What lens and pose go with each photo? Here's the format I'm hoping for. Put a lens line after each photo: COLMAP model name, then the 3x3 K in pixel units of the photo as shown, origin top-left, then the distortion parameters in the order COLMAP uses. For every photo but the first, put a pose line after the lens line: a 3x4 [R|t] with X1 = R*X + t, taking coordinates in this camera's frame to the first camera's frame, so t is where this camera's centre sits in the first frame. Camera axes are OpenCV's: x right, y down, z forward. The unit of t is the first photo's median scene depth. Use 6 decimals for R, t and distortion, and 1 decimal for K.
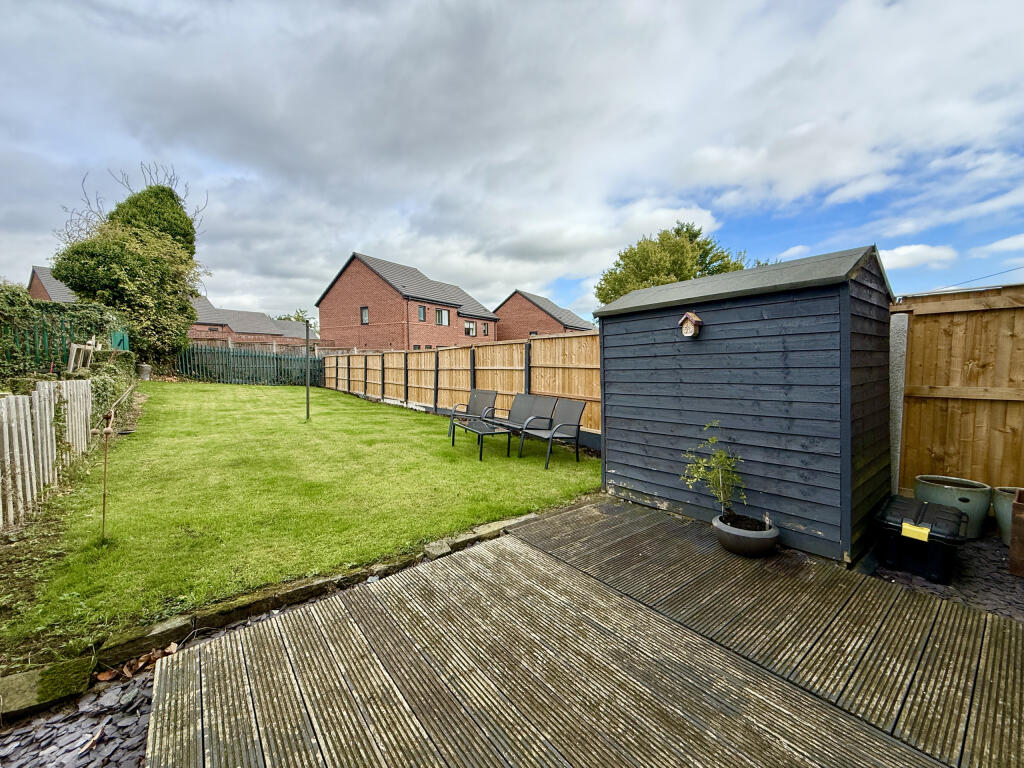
lens RADIAL K [[414.8, 0, 506.5], [0, 414.8, 386.4], [0, 0, 1]] dist [-0.002834, 0.000104]
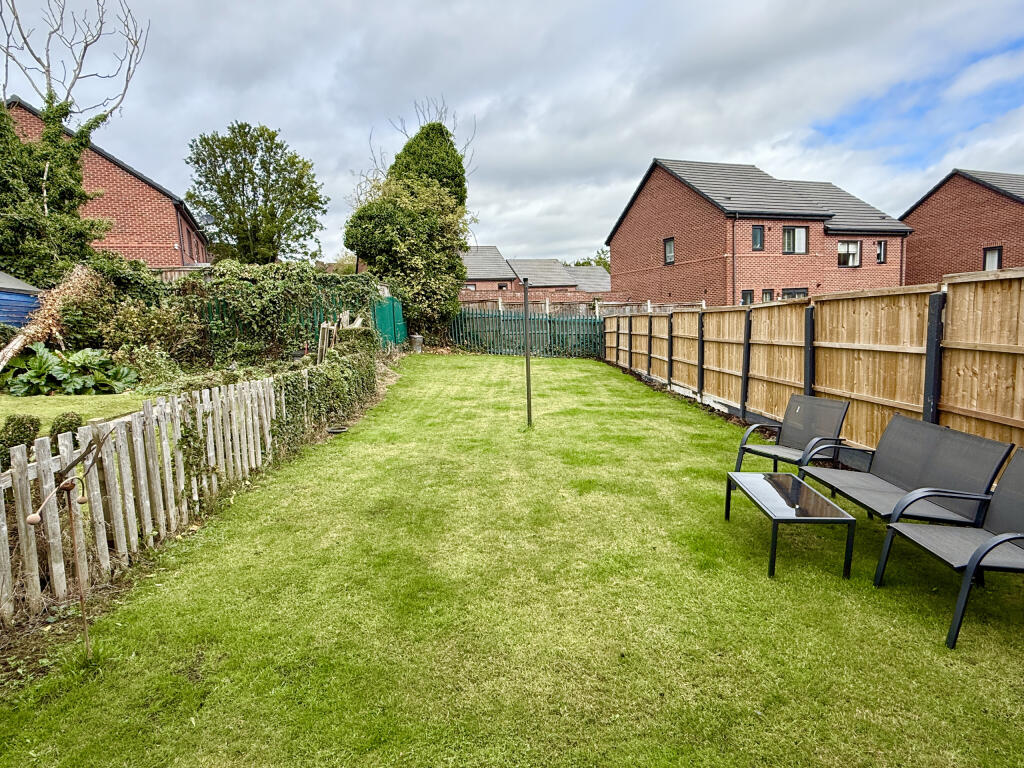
lens RADIAL K [[572.3, 0, 512.1], [0, 572.3, 396.8], [0, 0, 1]] dist [0.006458, 0.001028]
pose [[0.806602, 0.044613, -0.589408, 0.023714], [0.007564, 0.996287, 0.085761, -0.024234], [0.591046, -0.073633, 0.803270, 0.117750]]
